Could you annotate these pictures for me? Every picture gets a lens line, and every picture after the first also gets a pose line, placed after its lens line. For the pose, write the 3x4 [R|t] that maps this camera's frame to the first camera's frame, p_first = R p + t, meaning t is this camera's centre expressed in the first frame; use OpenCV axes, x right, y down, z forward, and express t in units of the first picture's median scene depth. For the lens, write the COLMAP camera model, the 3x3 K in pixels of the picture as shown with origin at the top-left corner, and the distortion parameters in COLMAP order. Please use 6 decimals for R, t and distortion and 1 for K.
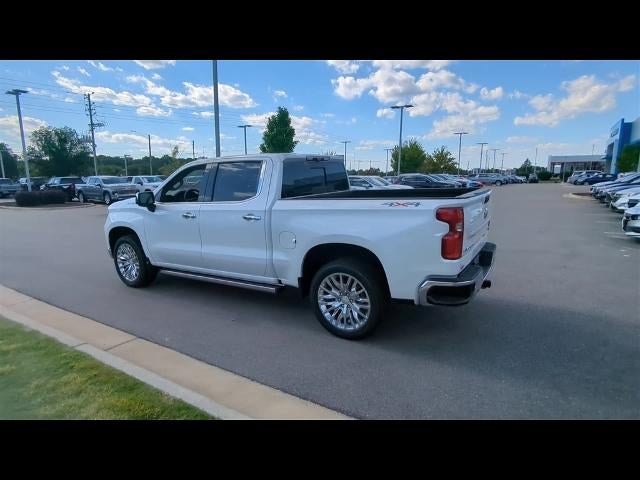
lens RADIAL K [[362.0, 0, 320.0], [0, 362.0, 240.0], [0, 0, 1]] dist [-0.001481, 0.000302]
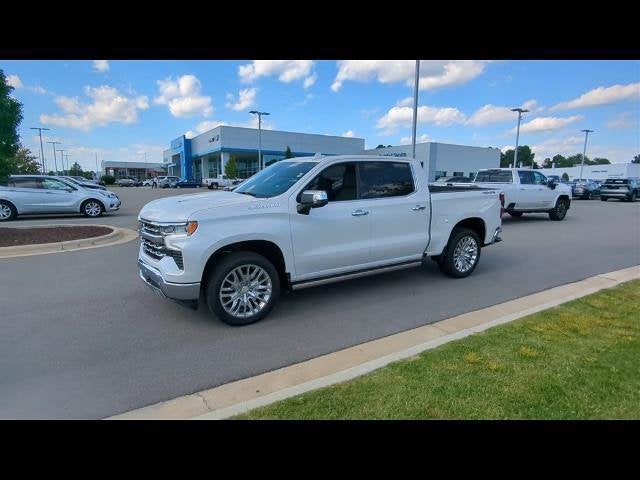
lens RADIAL K [[362.0, 0, 320.0], [0, 362.0, 240.0], [0, 0, 1]] dist [-0.001481, 0.000302]
pose [[0.443277, -0.131682, 0.886660, -1.267222], [0.141800, 0.986997, 0.075692, -0.083050], [-0.885098, 0.092176, 0.456185, 0.633669]]
